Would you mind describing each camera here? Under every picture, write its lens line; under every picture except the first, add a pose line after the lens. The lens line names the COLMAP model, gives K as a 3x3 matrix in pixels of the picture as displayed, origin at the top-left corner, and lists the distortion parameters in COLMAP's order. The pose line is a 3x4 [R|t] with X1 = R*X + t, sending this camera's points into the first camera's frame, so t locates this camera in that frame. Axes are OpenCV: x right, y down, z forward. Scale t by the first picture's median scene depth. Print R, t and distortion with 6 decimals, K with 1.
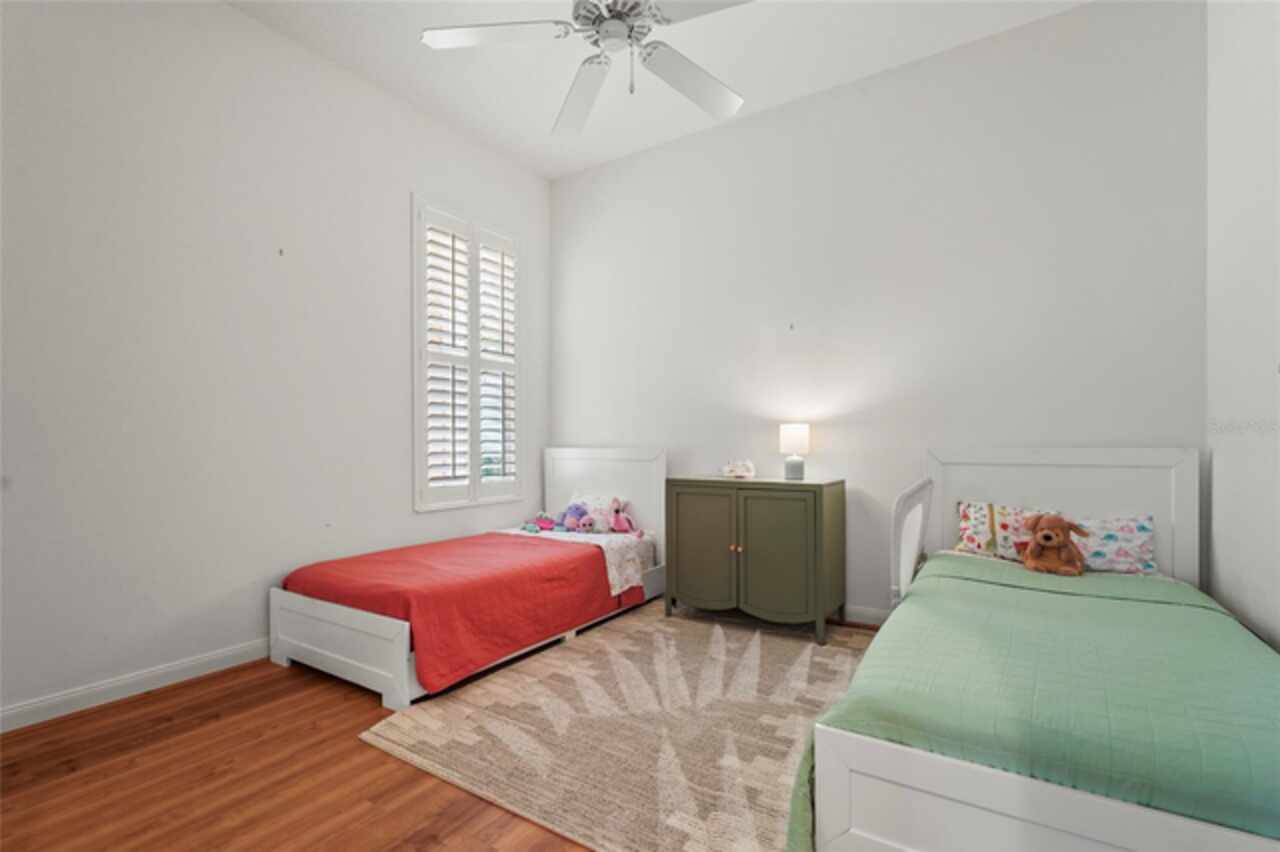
lens RADIAL K [[586.8, 0, 642.2], [0, 586.8, 437.3], [0, 0, 1]] dist [0.001054, 0.000046]
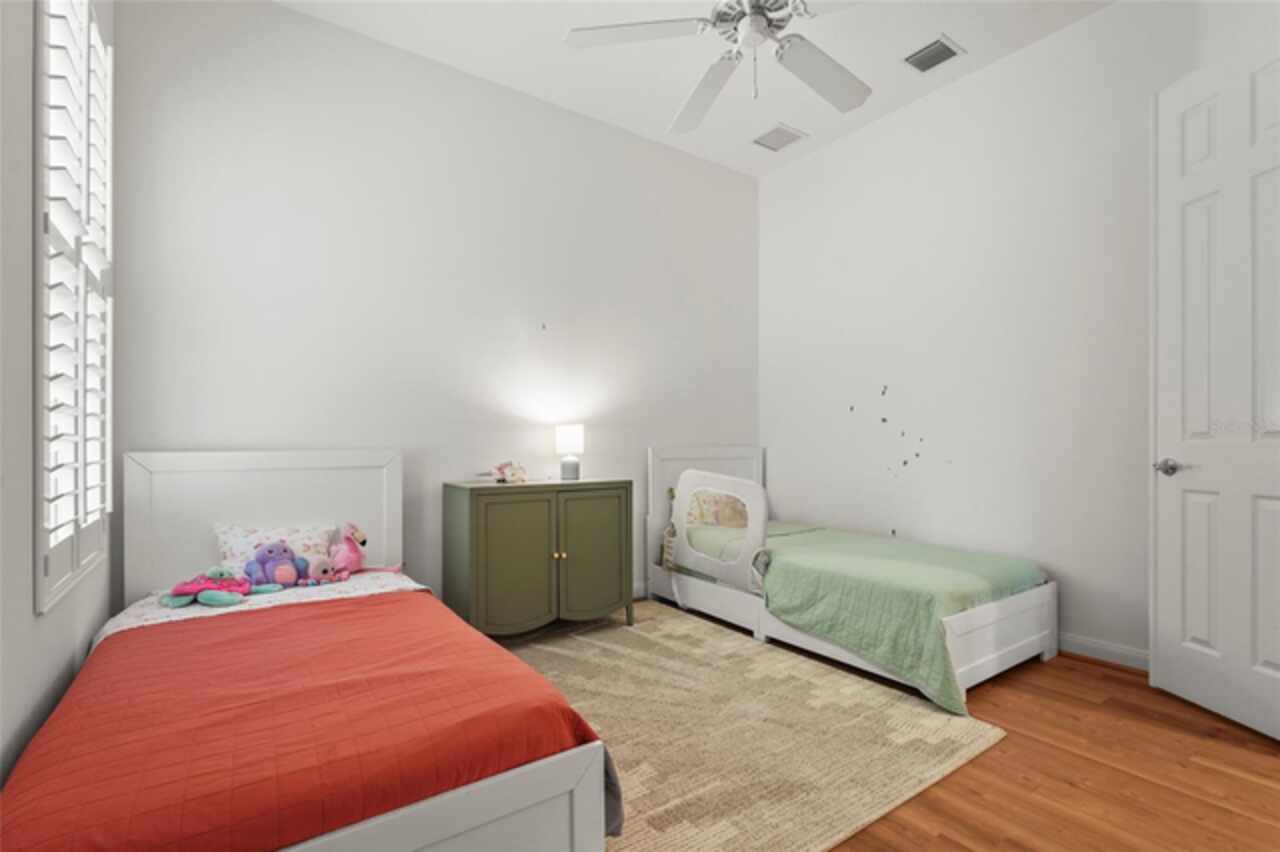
lens RADIAL K [[586.8, 0, 641.9], [0, 586.8, 430.7], [0, 0, 1]] dist [0.001054, 0.000046]
pose [[0.383092, 0.023846, 0.923402, -0.673780], [-0.004972, 0.999705, -0.023754, 0.010884], [-0.923697, 0.004508, 0.383098, 0.517661]]
